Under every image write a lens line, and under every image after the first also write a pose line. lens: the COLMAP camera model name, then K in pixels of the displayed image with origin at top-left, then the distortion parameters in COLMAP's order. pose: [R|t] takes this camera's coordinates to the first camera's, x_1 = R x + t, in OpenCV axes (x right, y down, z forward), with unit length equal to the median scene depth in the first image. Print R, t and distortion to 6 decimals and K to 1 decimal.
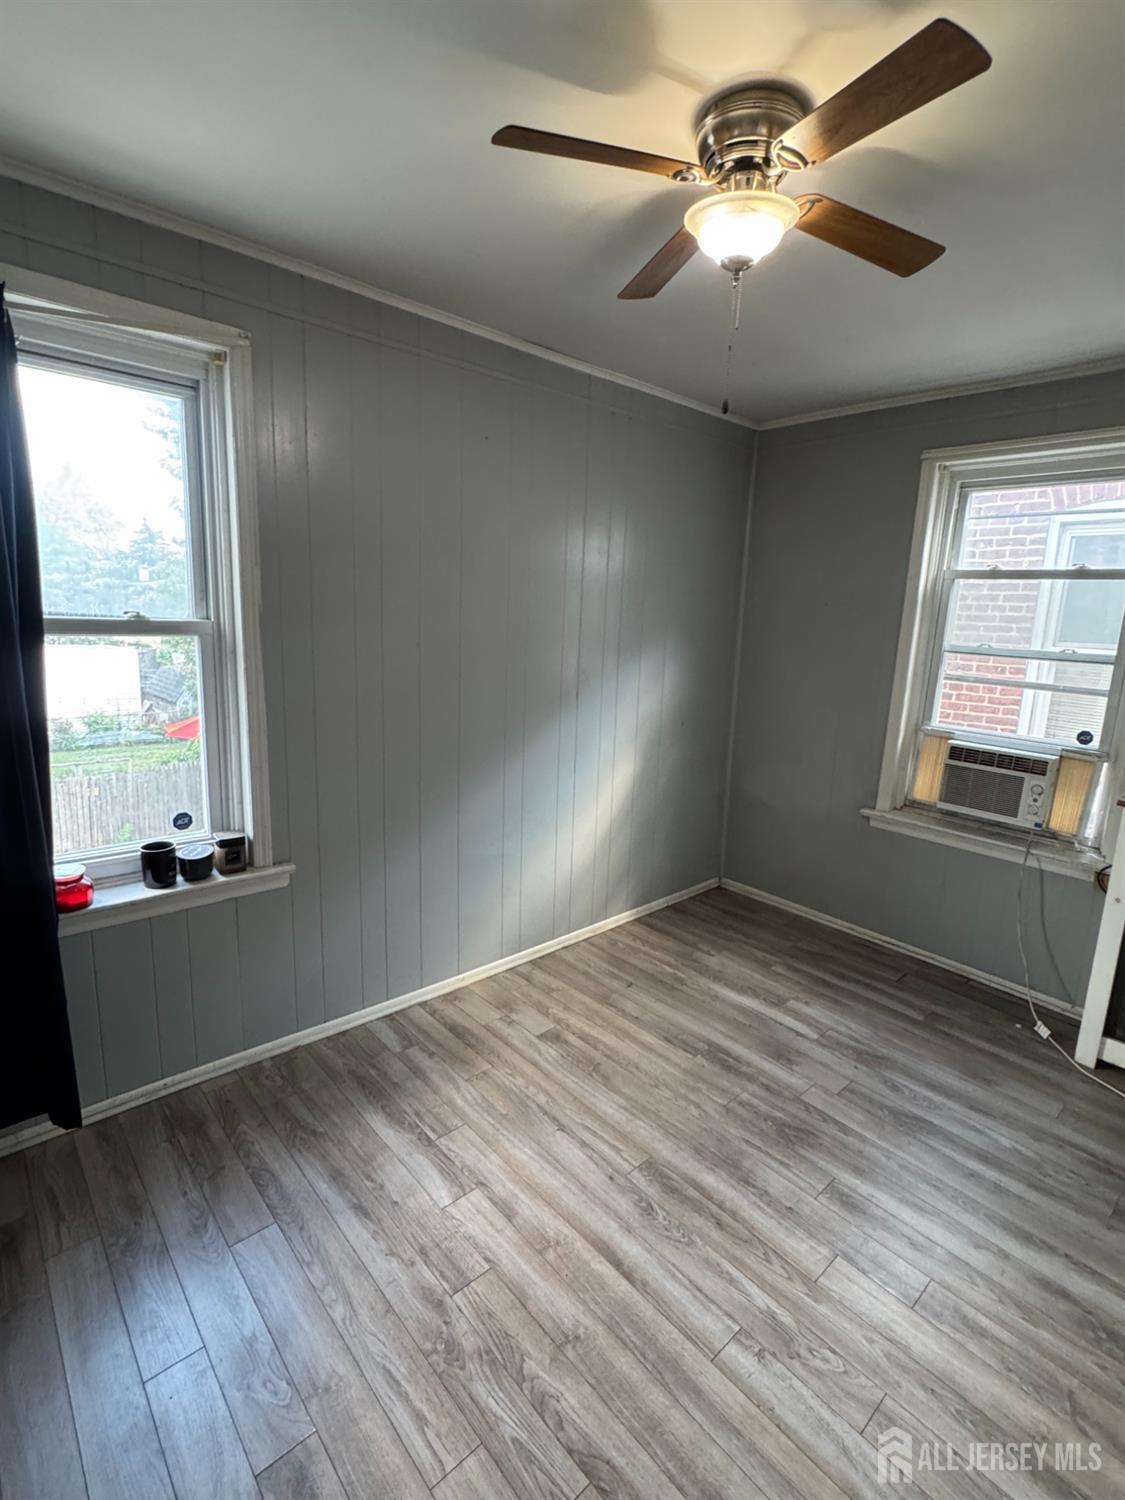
lens RADIAL K [[708.8, 0, 562.5], [0, 708.8, 750.0], [0, 0, 1]] dist [-0.001478, 0.000145]
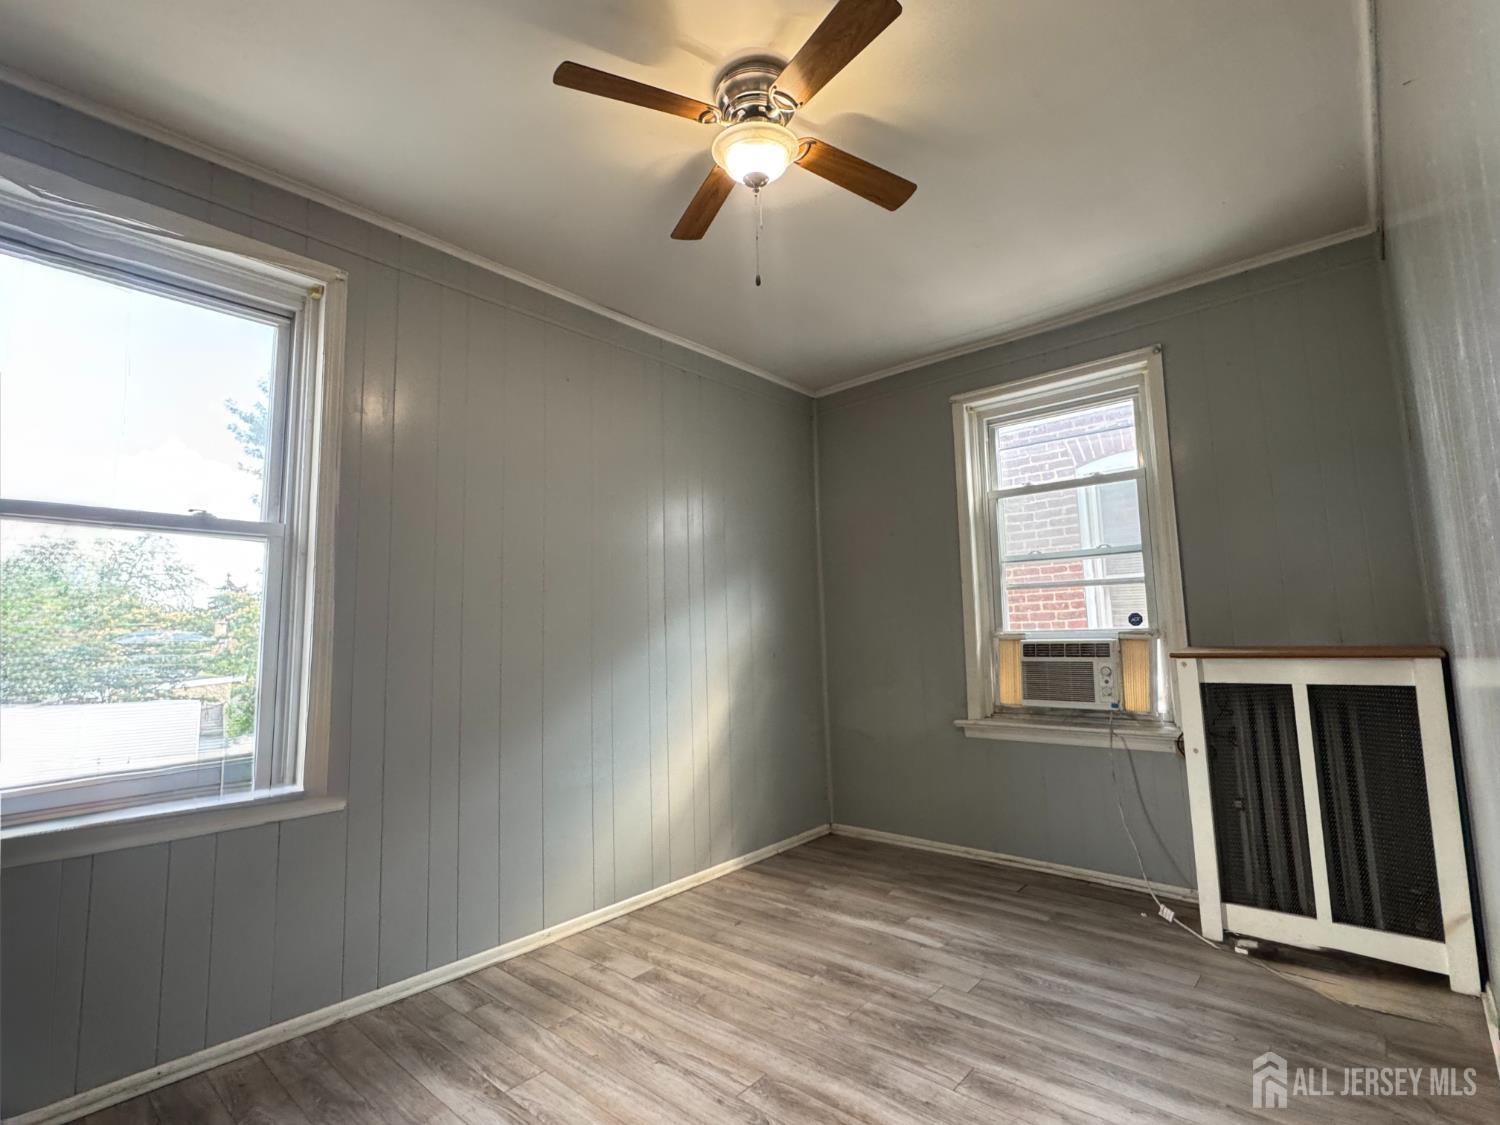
lens RADIAL K [[709.7, 0, 750.0], [0, 709.7, 562.5], [0, 0, 1]] dist [-0.000347, 0.000279]
pose [[0.991243, -0.050335, 0.122083, 0.026461], [0.084564, 0.952029, -0.294092, 0.192973], [-0.101423, 0.301841, 0.947948, 0.002131]]
